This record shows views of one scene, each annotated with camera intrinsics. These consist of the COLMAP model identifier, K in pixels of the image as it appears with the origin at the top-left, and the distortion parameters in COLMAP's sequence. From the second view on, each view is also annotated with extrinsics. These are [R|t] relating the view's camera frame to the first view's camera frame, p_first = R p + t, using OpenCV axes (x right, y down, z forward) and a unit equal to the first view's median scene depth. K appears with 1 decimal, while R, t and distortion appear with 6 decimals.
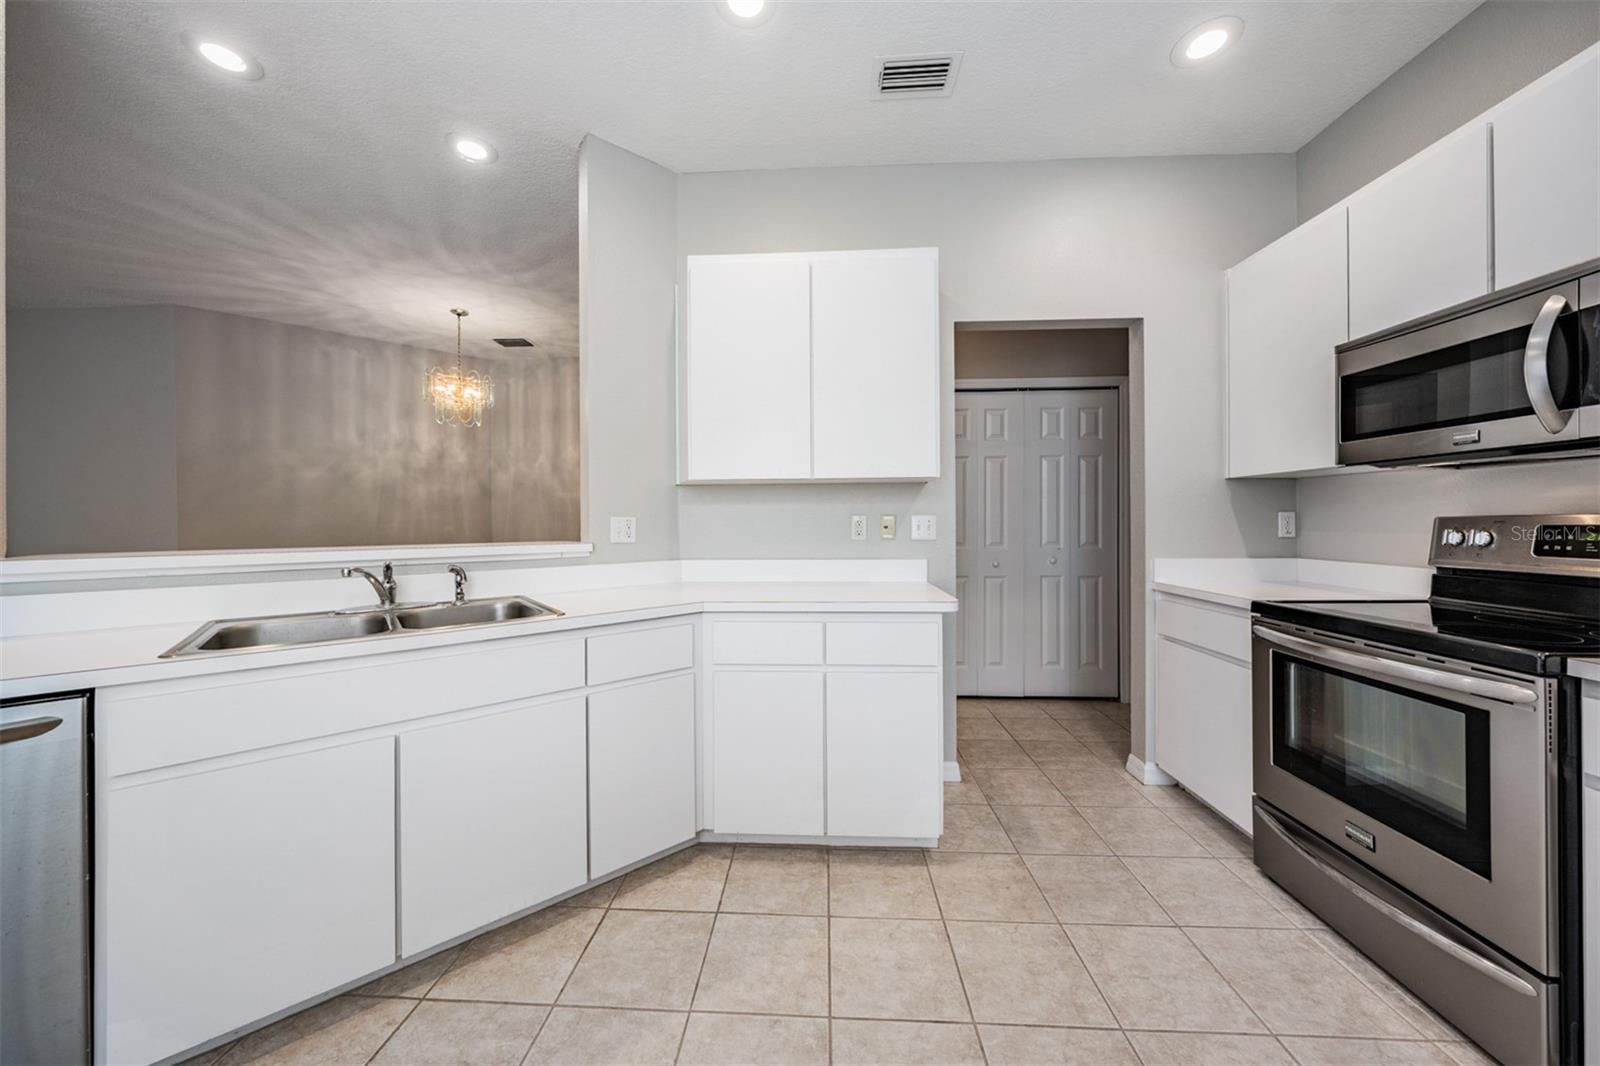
lens RADIAL K [[545.1, 0, 795.7], [0, 545.1, 522.8], [0, 0, 1]] dist [-0.004161, 0.000294]
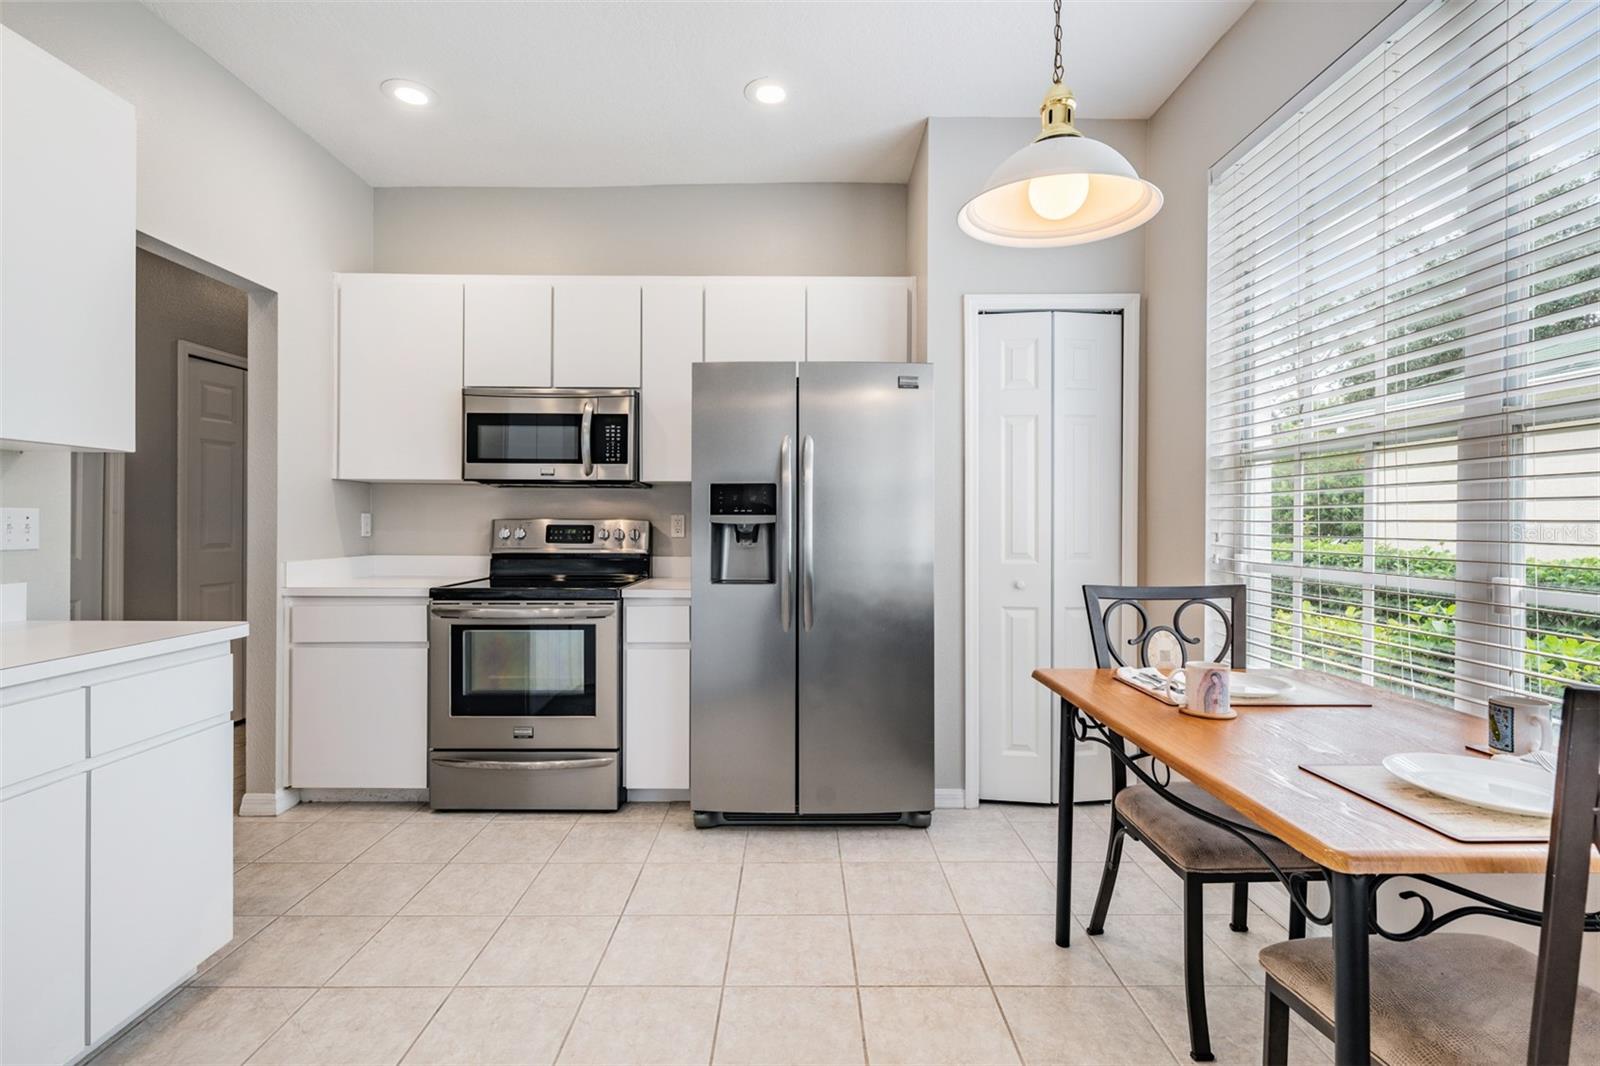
lens RADIAL K [[738.6, 0, 796.6], [0, 738.6, 525.8], [0, 0, 1]] dist [0.000984, 0.000077]
pose [[-0.052687, 0.000937, 0.998611, -0.774470], [-0.002273, 0.999997, -0.001058, 0.006391], [-0.998609, -0.002326, -0.052684, 0.268585]]
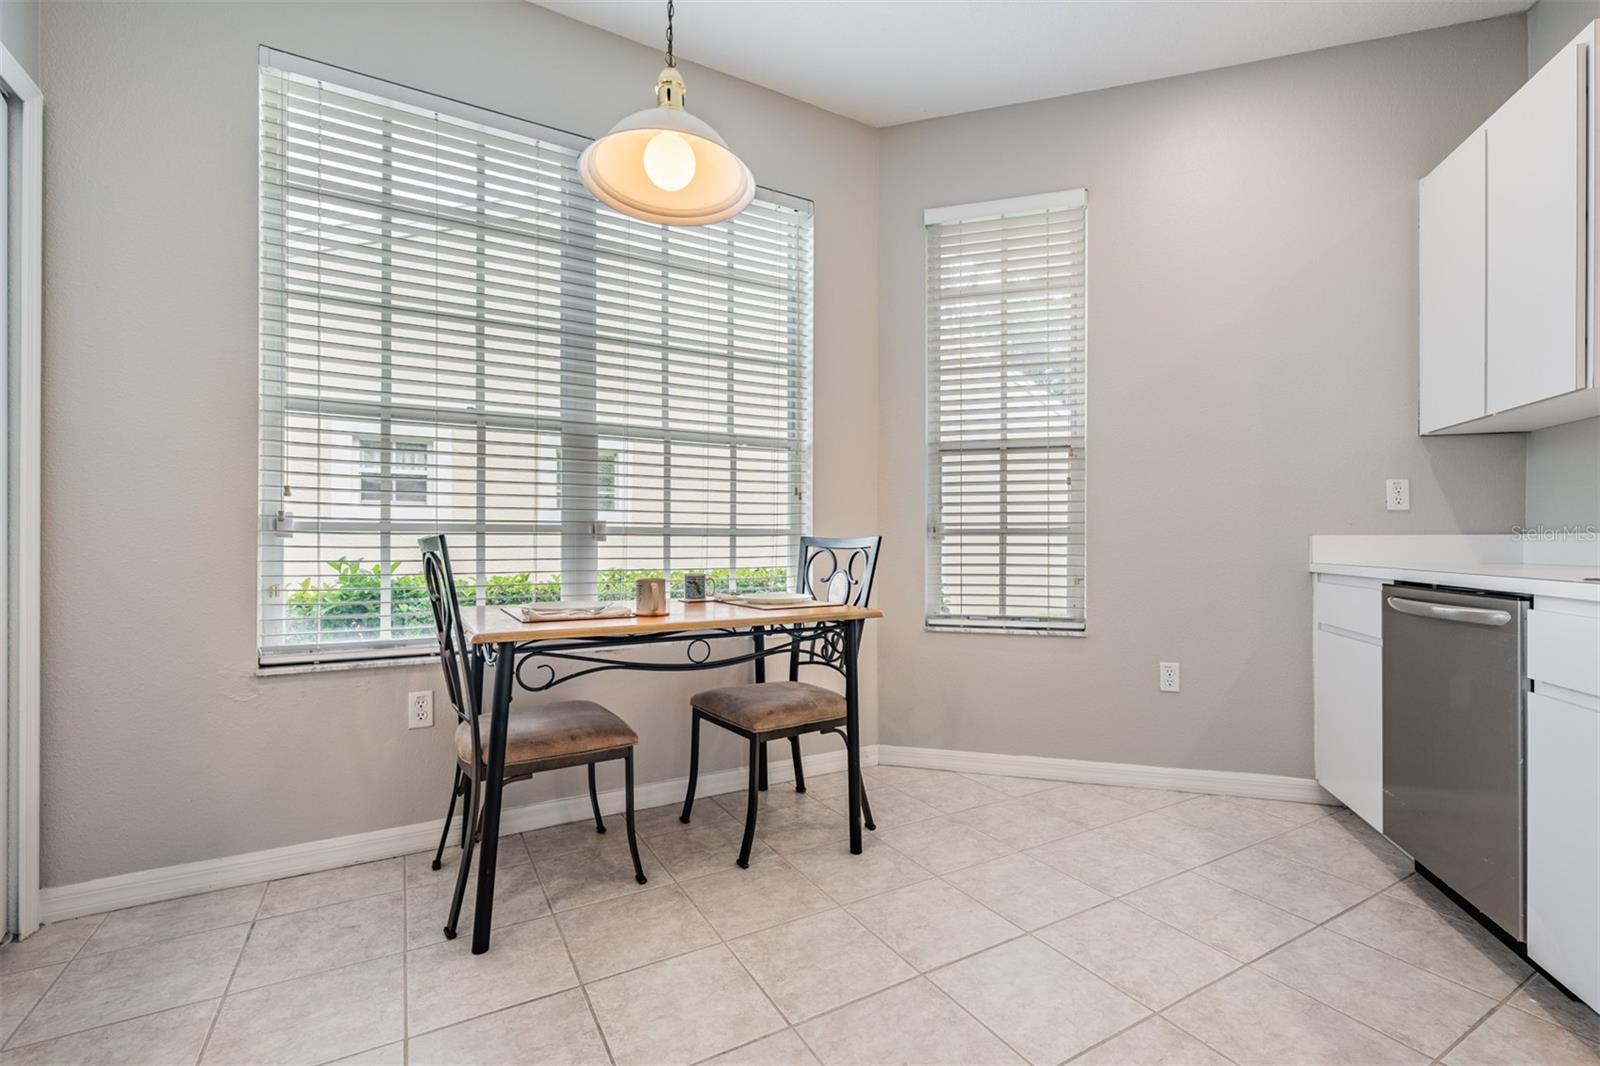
lens RADIAL K [[697.8, 0, 795.8], [0, 697.8, 545.0], [0, 0, 1]] dist [0.001454, -0.000916]
pose [[-0.842578, 0.006564, -0.538534, 0.400068], [0.003988, 0.999974, 0.005948, 0.102810], [0.538560, 0.002864, -0.842583, 0.760990]]
